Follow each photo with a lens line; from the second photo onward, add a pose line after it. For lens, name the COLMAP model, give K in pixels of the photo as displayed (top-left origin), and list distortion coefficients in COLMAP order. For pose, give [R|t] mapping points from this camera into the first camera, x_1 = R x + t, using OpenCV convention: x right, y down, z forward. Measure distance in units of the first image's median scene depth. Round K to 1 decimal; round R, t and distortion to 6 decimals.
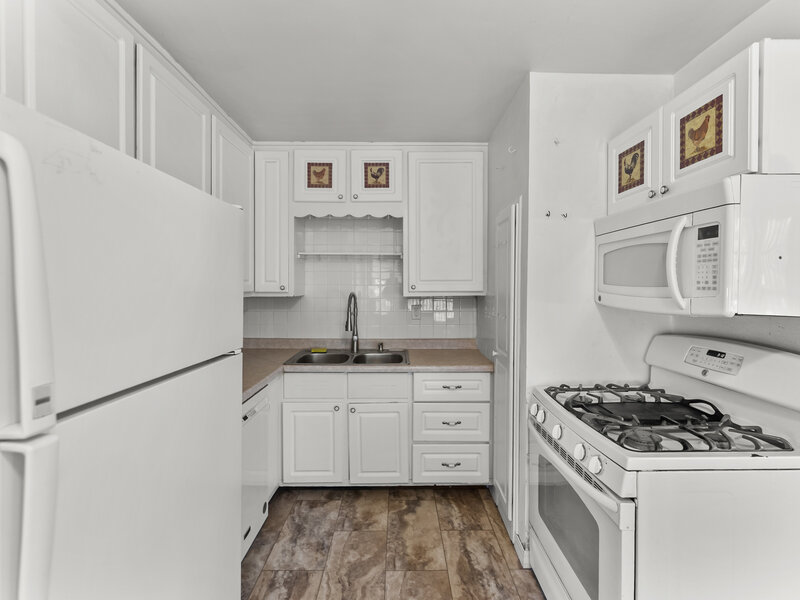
lens RADIAL K [[368.0, 0, 400.4], [0, 368.0, 292.7], [0, 0, 1]] dist [-0.003959, -0.000498]
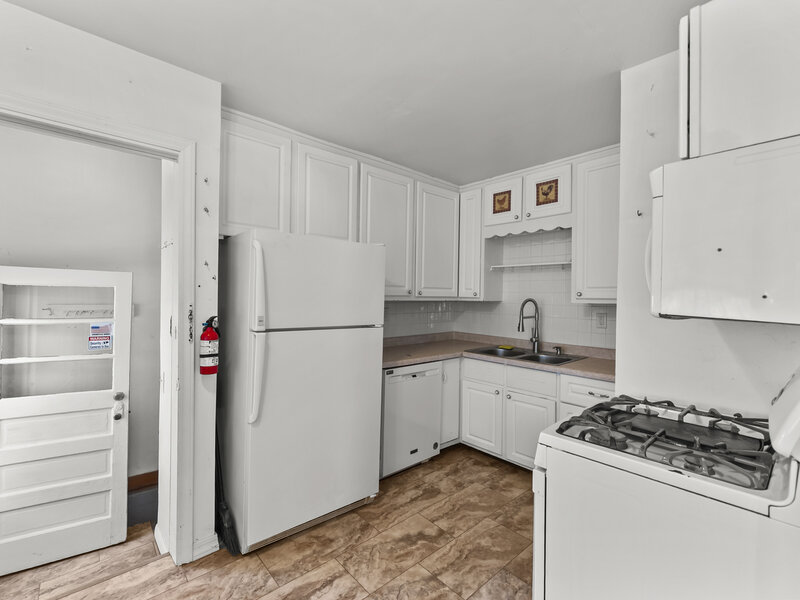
lens RADIAL K [[368.0, 0, 401.6], [0, 368.0, 298.7], [0, 0, 1]] dist [-0.003959, -0.000498]
pose [[0.656855, 0.012581, -0.753912, 0.486557], [-0.026023, 0.999643, -0.005991, 0.017019], [0.753568, 0.023554, 0.656948, -0.046075]]
